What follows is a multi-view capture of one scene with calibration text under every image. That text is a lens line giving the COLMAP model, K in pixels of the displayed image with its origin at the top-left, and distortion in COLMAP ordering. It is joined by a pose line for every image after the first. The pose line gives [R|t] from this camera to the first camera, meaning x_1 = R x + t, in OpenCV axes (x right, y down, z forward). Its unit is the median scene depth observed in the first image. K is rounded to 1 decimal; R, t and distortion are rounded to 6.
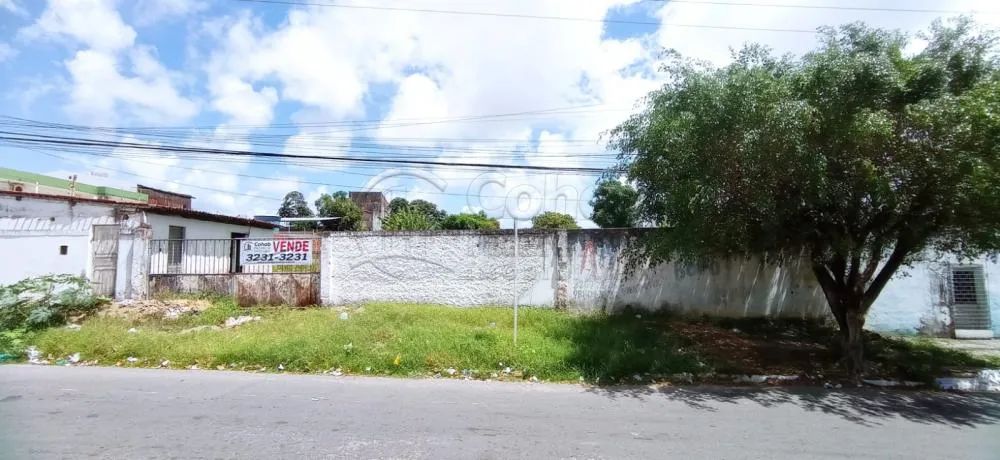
lens RADIAL K [[460.8, 0, 507.0], [0, 460.8, 222.1], [0, 0, 1]] dist [-0.044068, 0.026035]
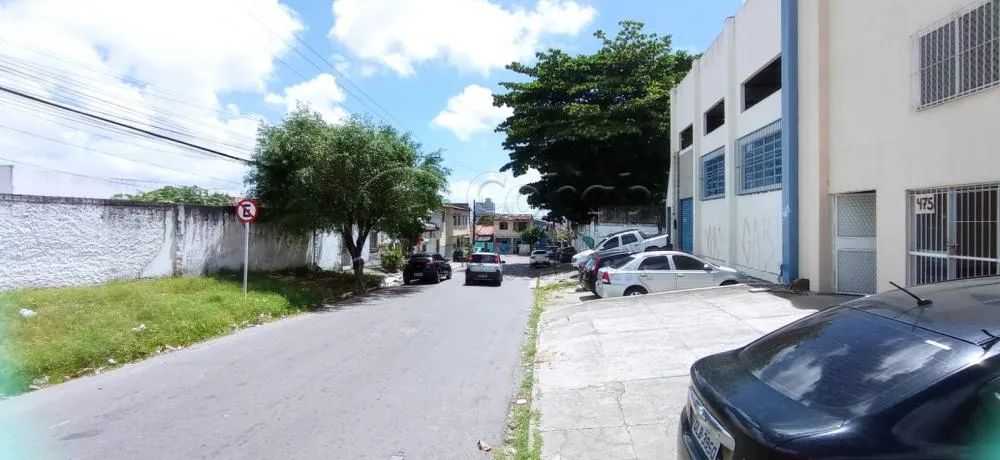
lens RADIAL K [[460.8, 0, 507.0], [0, 460.8, 222.1], [0, 0, 1]] dist [-0.044068, 0.026035]
pose [[0.088658, 0.013412, 0.995972, -0.869915], [-0.086438, 0.996241, -0.005721, -0.002040], [-0.992304, -0.085583, 0.089484, 0.138144]]
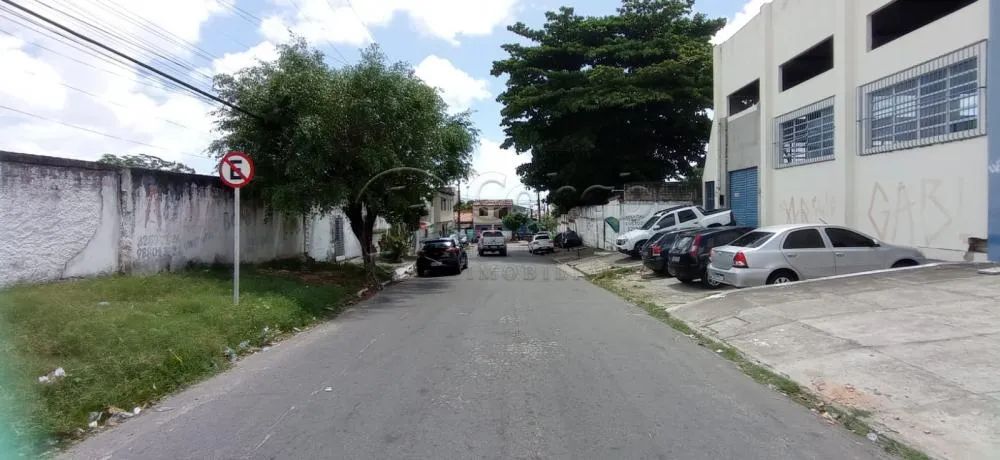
lens RADIAL K [[460.8, 0, 507.0], [0, 460.8, 222.1], [0, 0, 1]] dist [-0.044068, 0.026035]
pose [[0.006954, -0.011591, 0.999909, -0.590503], [-0.071119, 0.997395, 0.012057, 0.051576], [-0.997444, -0.071197, 0.006112, 0.384924]]
